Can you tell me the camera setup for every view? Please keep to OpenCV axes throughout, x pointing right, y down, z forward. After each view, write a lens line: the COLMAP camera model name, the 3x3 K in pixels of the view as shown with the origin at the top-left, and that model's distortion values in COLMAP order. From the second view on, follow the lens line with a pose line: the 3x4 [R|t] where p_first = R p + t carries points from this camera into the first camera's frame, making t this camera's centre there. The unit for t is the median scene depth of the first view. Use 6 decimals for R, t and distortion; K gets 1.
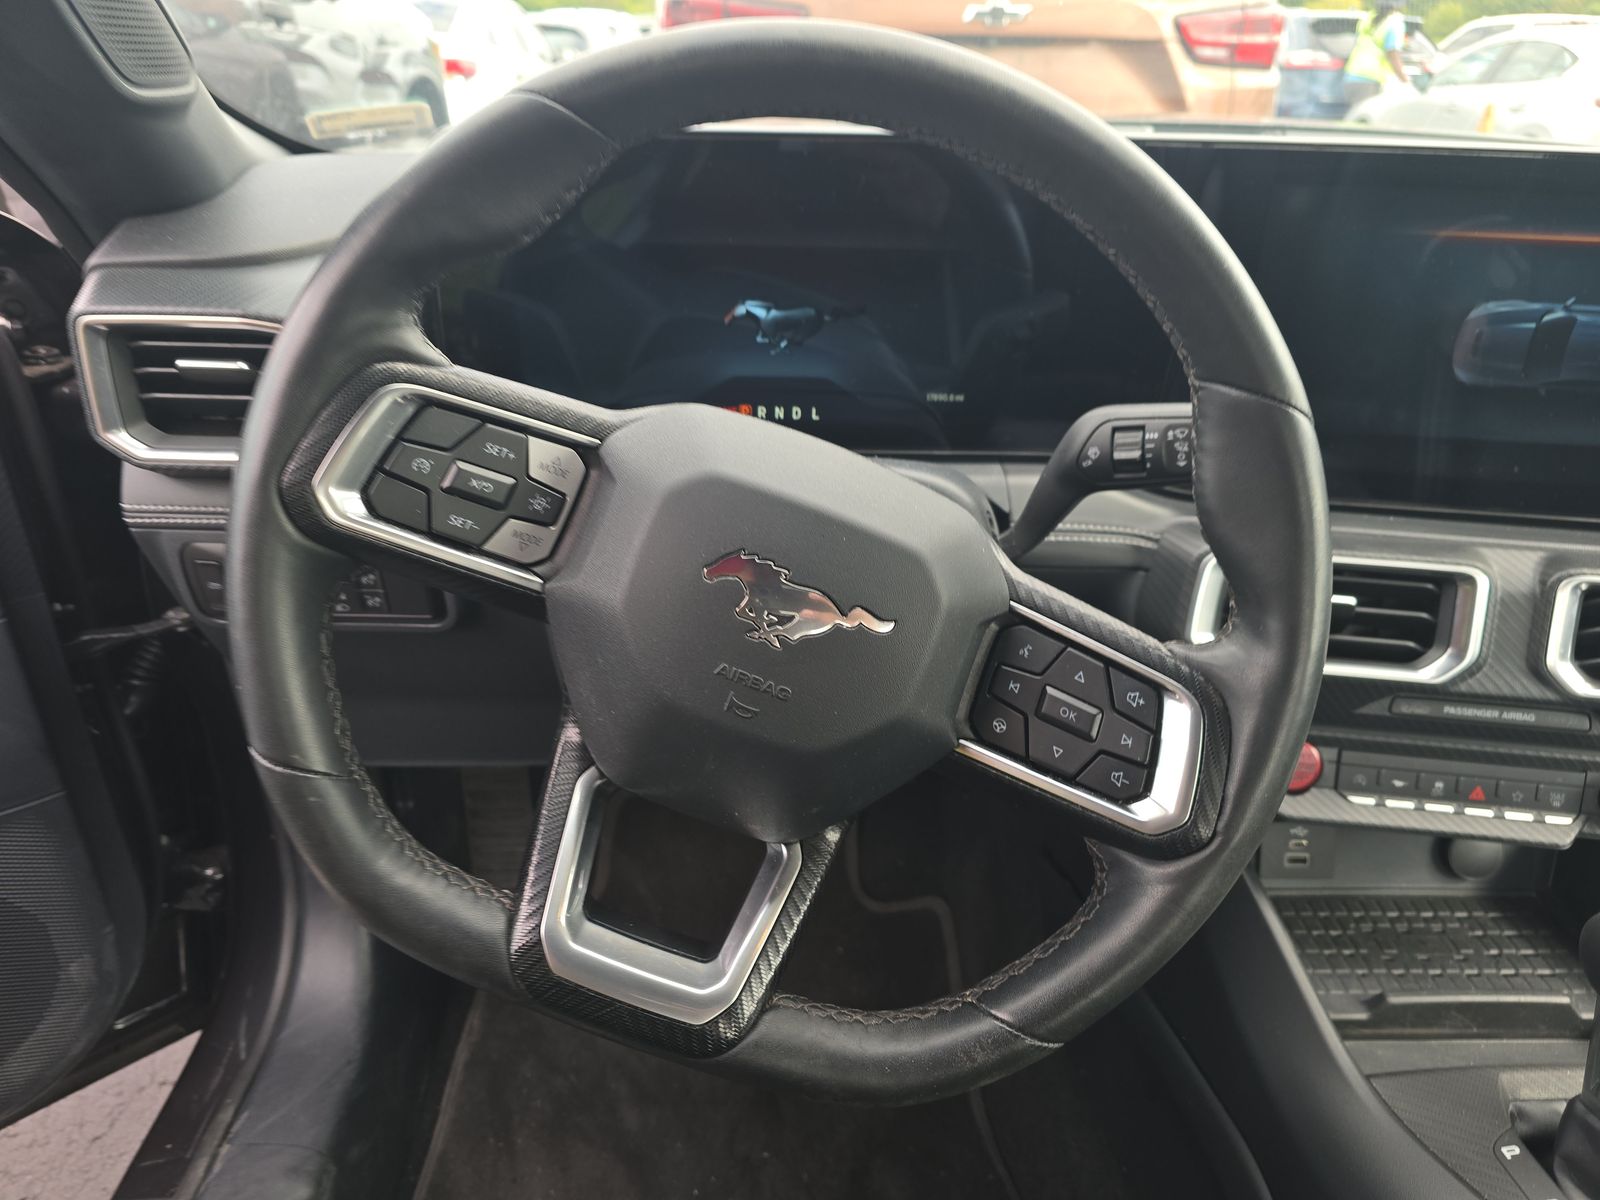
lens RADIAL K [[1123.7, 0, 747.4], [0, 1123.7, 631.4], [0, 0, 1]] dist [0.004374, -0.026974]
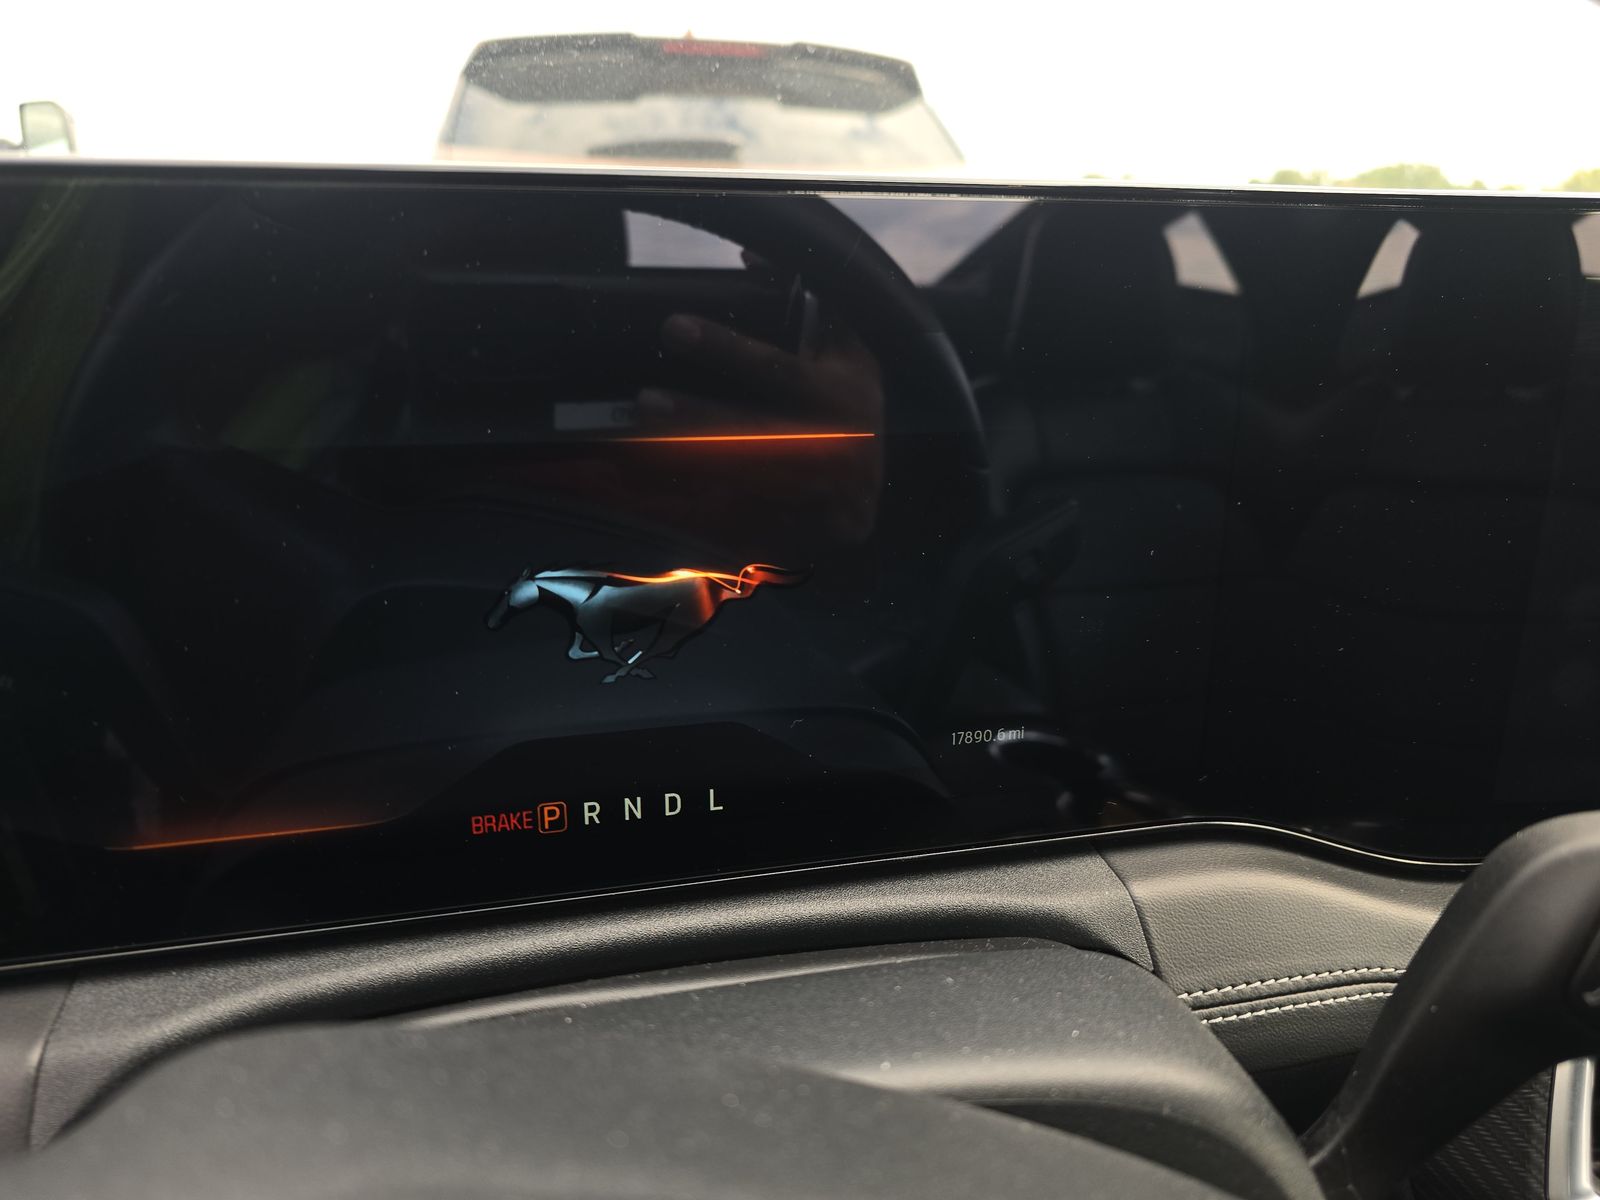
lens RADIAL K [[1086.0, 0, 800.0], [0, 1086.0, 600.0], [0, 0, 1]] dist [0.005144, 0.001156]
pose [[0.969371, -0.070872, 0.235155, -0.003676], [0.114362, 0.977579, -0.176807, -0.262407], [-0.217352, 0.198284, 0.955741, 0.772539]]
